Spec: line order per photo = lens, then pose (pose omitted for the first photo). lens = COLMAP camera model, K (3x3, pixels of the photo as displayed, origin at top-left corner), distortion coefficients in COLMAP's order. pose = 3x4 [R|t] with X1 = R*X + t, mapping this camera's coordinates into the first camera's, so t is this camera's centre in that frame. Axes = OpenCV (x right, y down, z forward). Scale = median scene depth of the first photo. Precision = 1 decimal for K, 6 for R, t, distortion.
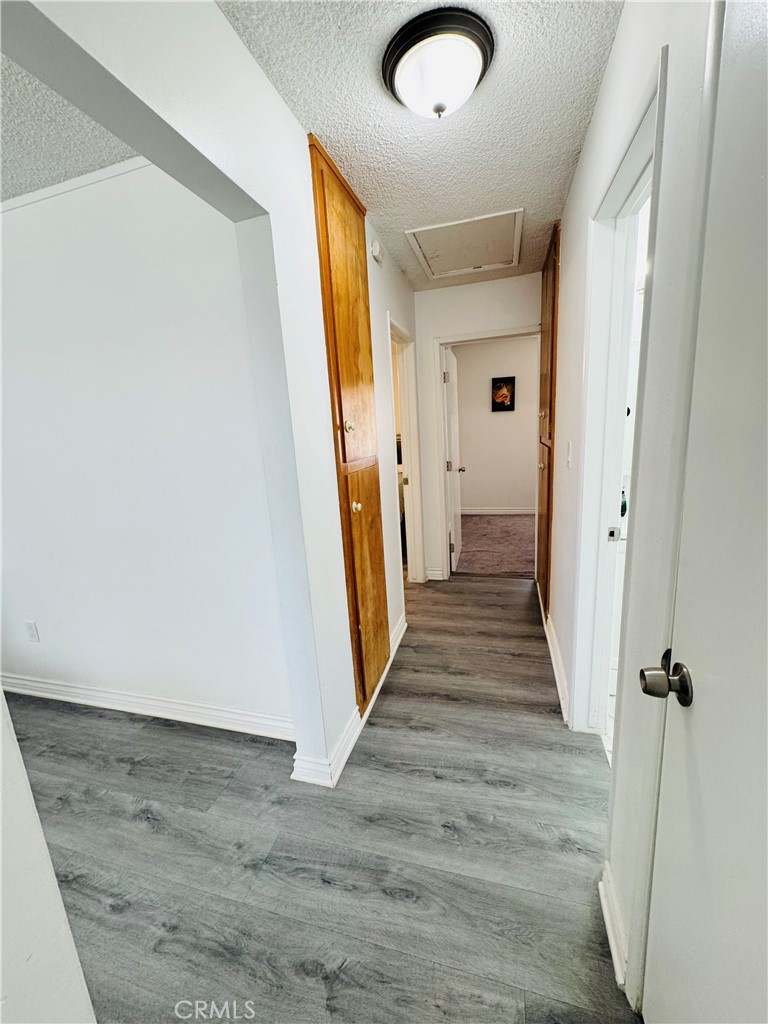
lens RADIAL K [[406.8, 0, 385.7], [0, 406.8, 511.7], [0, 0, 1]] dist [-0.001625, 0.000326]
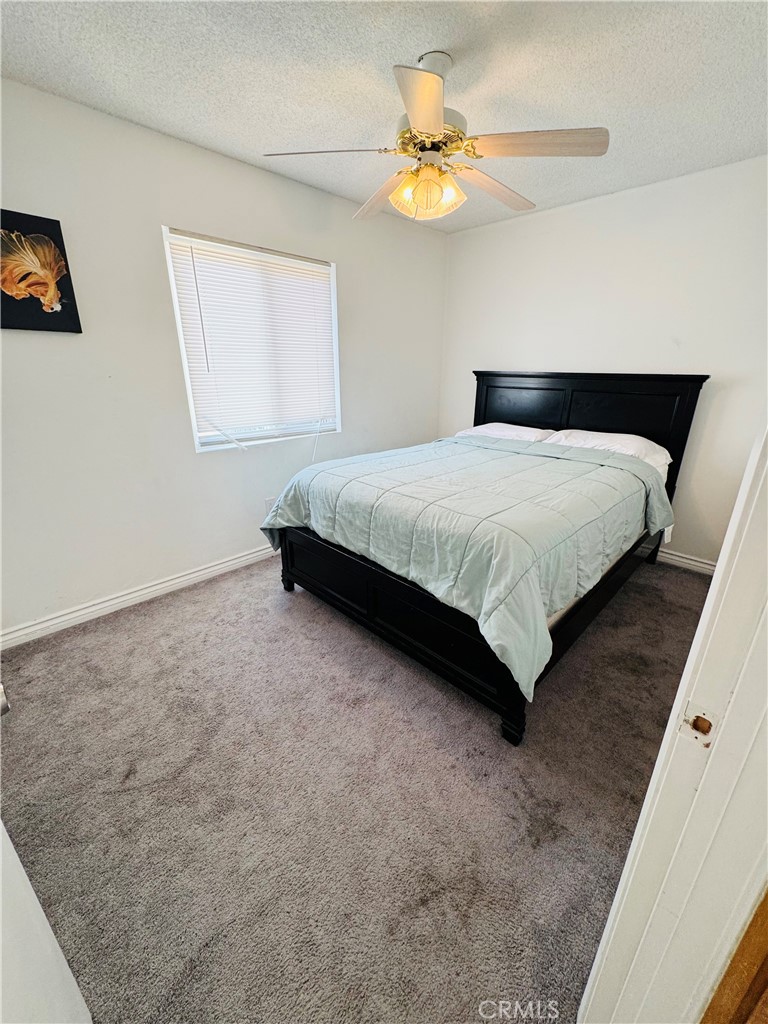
lens RADIAL K [[406.8, 0, 385.7], [0, 406.8, 511.7], [0, 0, 1]] dist [-0.001625, 0.000326]
pose [[0.490007, -0.229855, 0.840868, 0.119993], [0.151593, 0.972381, 0.177466, -0.124898], [-0.858436, 0.040511, 0.511318, 0.614988]]
